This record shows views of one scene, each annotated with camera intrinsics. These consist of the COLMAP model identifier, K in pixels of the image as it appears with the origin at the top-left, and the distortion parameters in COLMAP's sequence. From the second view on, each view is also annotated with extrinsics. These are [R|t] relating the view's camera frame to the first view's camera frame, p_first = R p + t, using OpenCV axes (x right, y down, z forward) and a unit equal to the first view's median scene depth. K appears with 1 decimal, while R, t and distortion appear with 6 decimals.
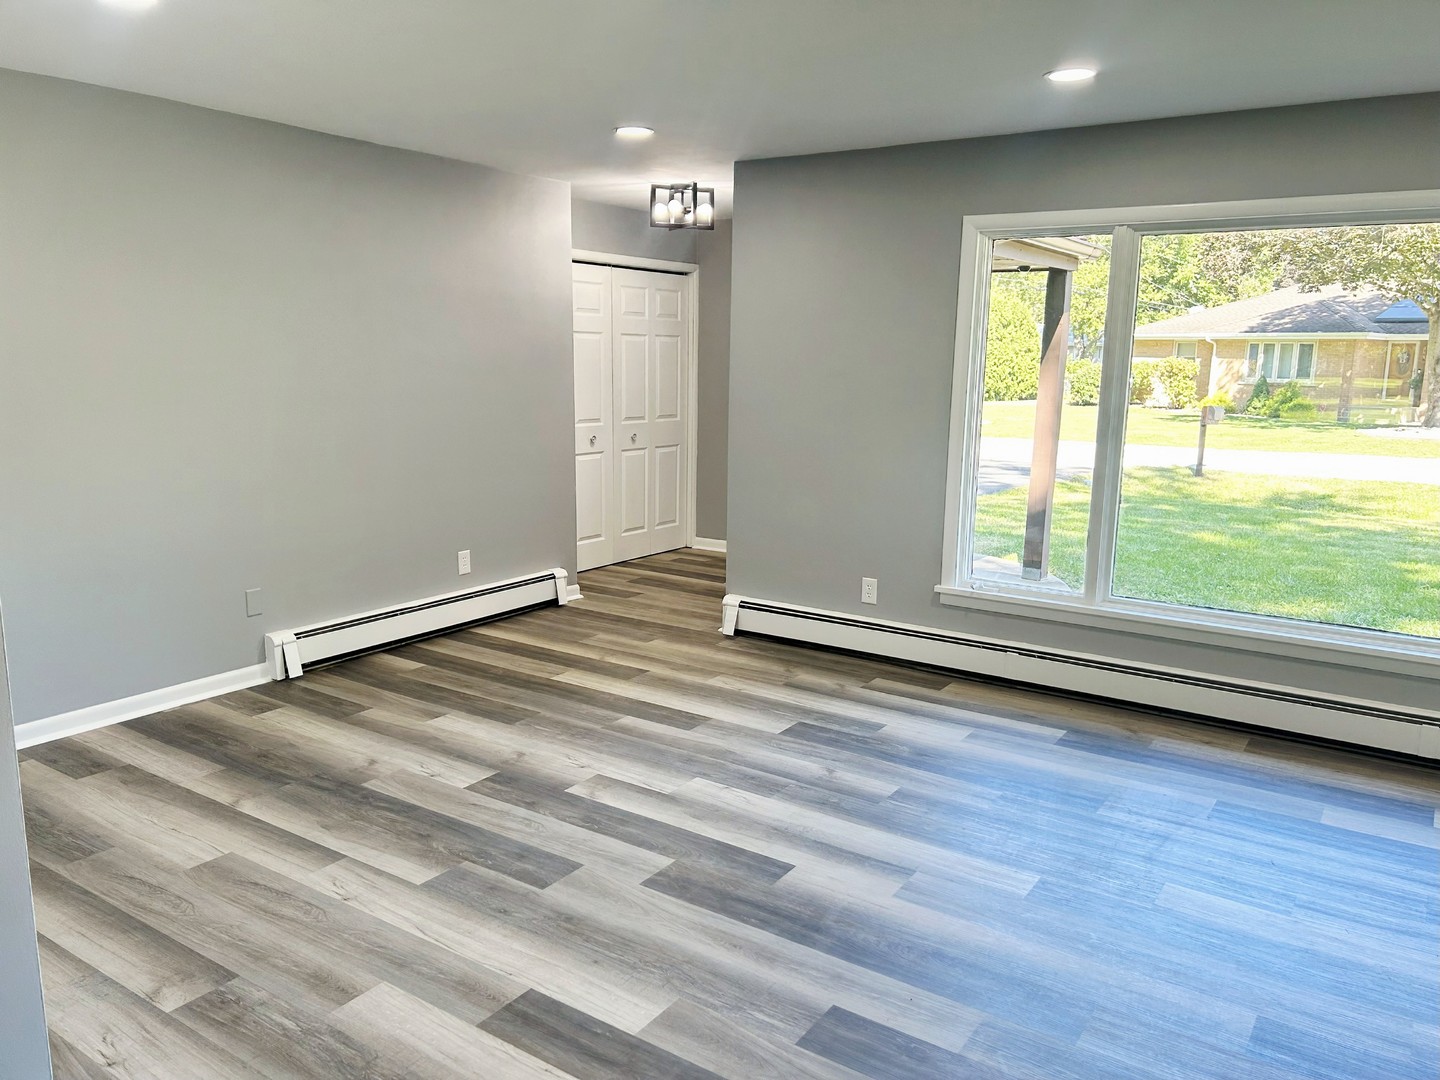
lens RADIAL K [[1070.7, 0, 715.1], [0, 1070.7, 542.7], [0, 0, 1]] dist [0.093512, -0.116000]
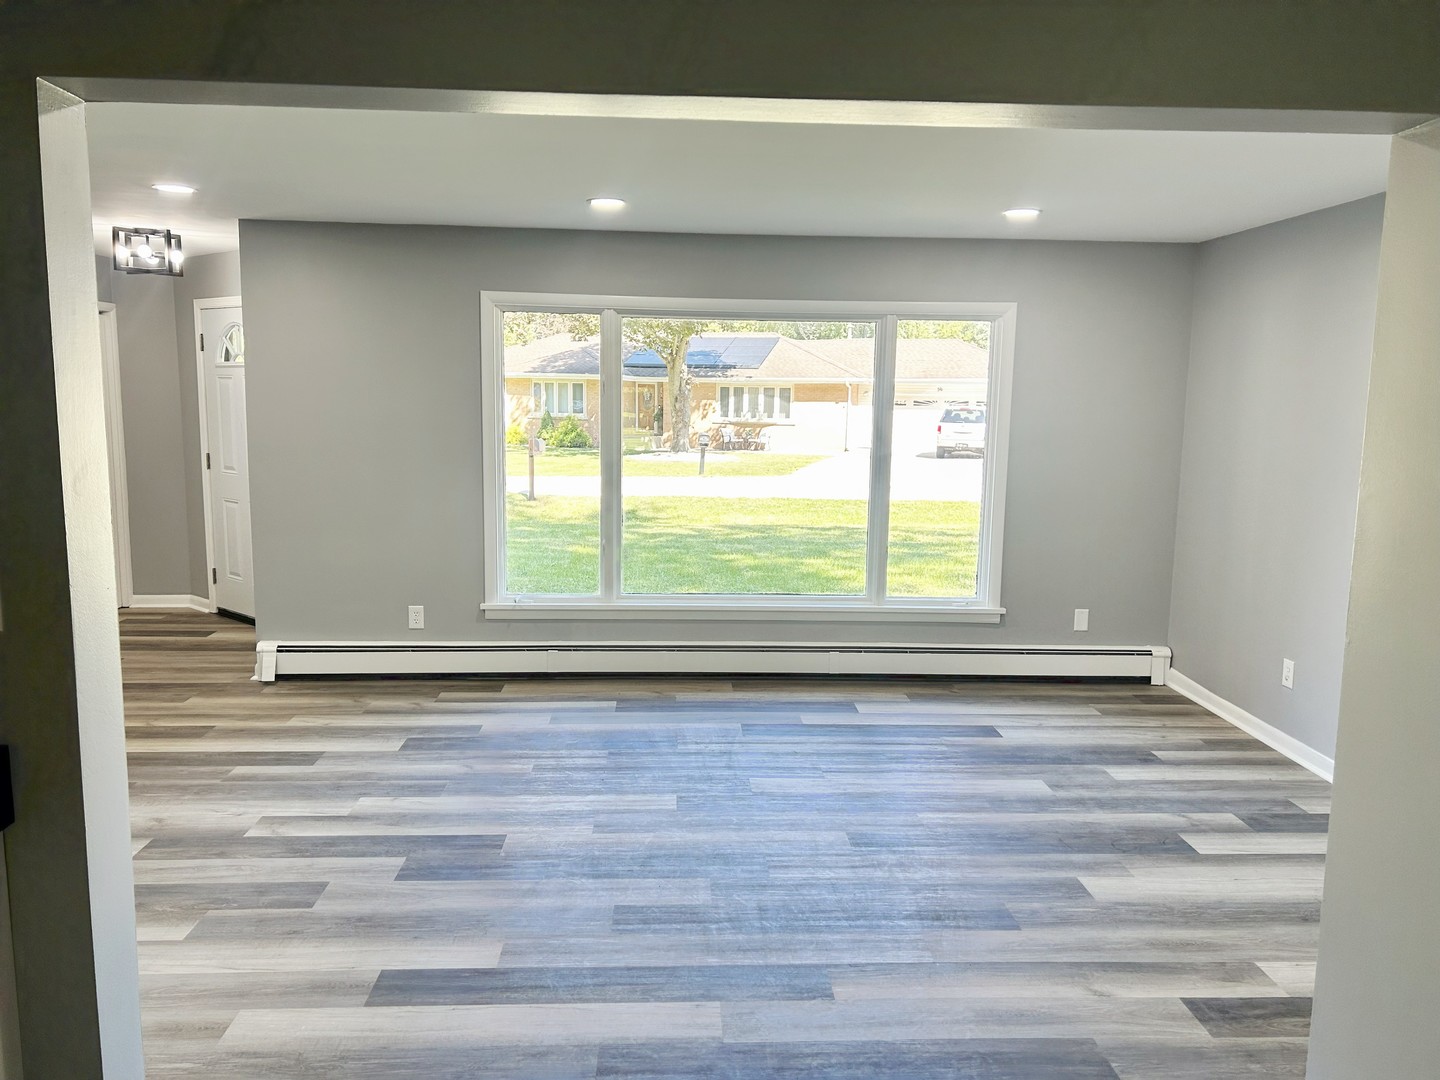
lens RADIAL K [[1070.7, 0, 715.1], [0, 1070.7, 542.7], [0, 0, 1]] dist [0.093512, -0.116000]
pose [[0.800620, -0.084651, 0.593162, -0.275213], [0.102303, 0.994746, 0.003879, -0.004611], [-0.590374, 0.057577, 0.805074, -0.085192]]
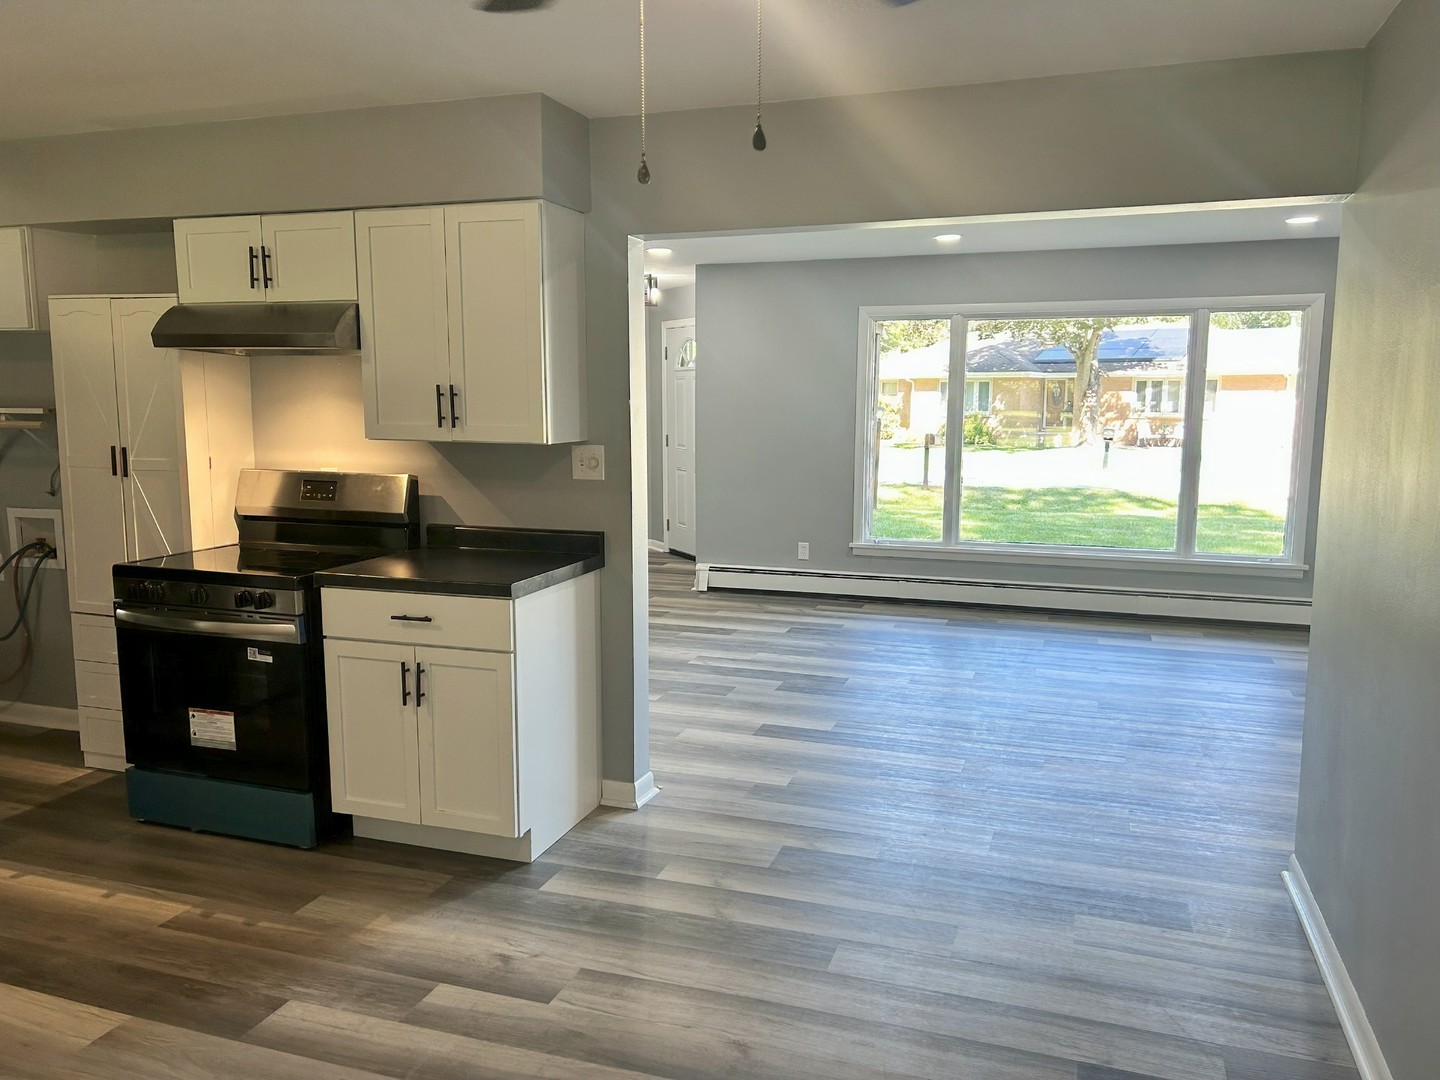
lens RADIAL K [[1076.1, 0, 720.0], [0, 1076.1, 540.0], [0, 0, 1]] dist [0.086047, -0.129707]
pose [[0.964015, -0.050509, 0.261004, -0.375279], [0.060813, 0.997650, -0.031550, 0.072807], [-0.258798, 0.046287, 0.964822, -0.433328]]
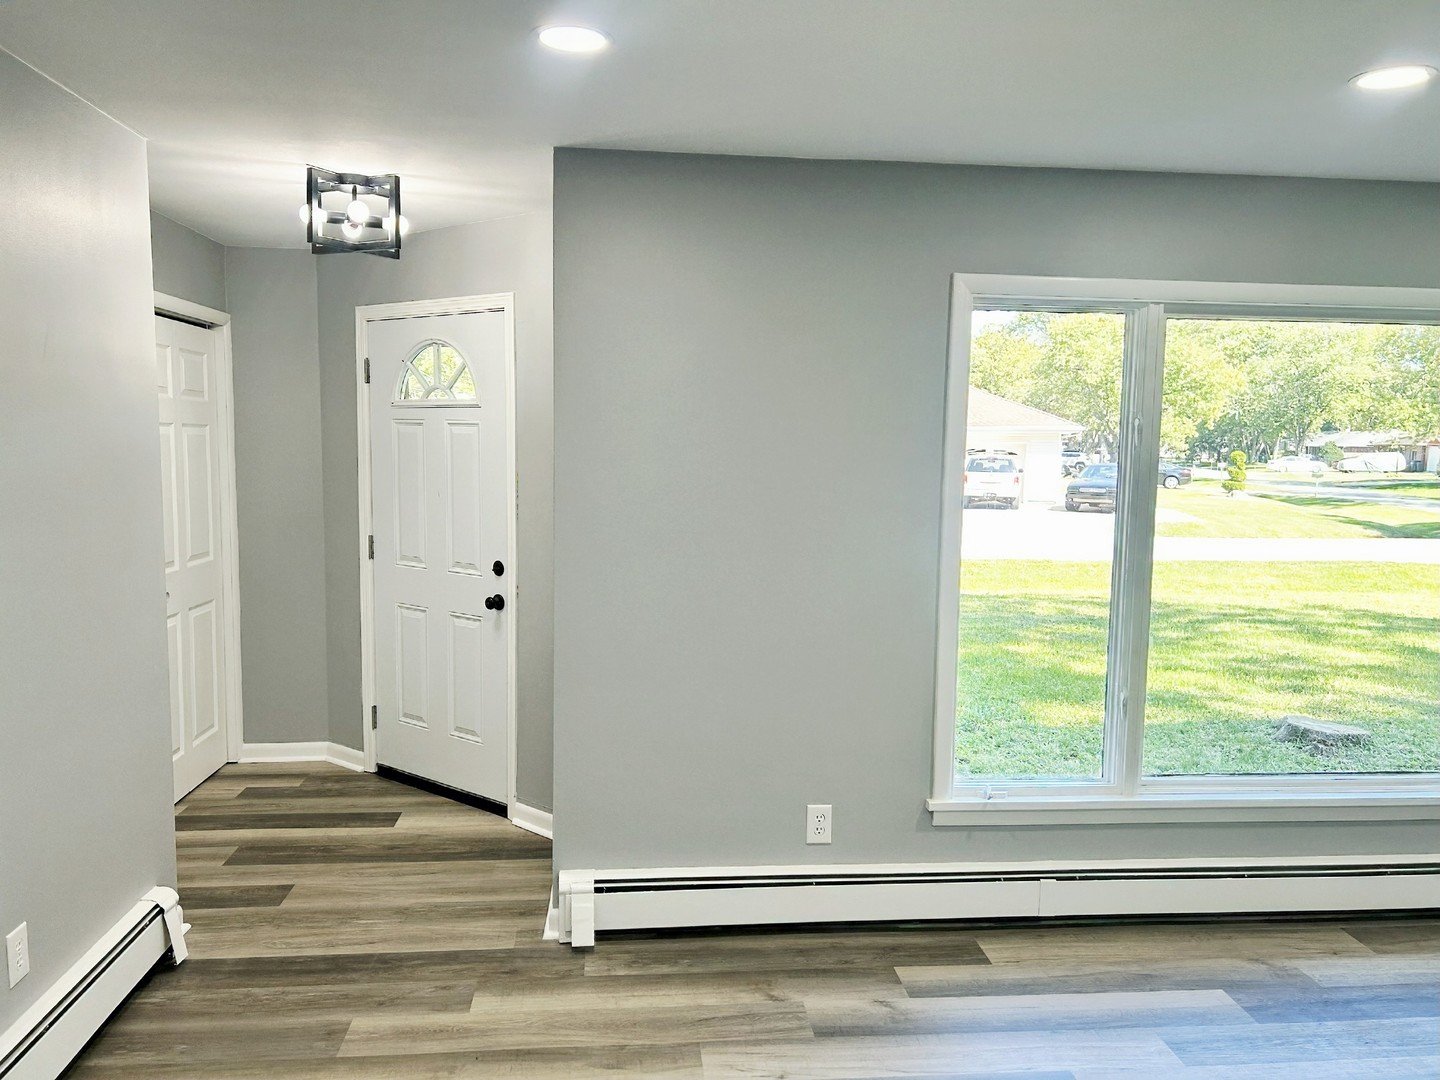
lens RADIAL K [[1069.6, 0, 704.2], [0, 1069.6, 545.6], [0, 0, 1]] dist [0.083370, -0.105070]
pose [[0.770503, -0.063744, 0.634241, -0.329008], [0.107821, 0.993683, -0.031116, -0.115745], [-0.628252, 0.092359, 0.772509, 0.548339]]
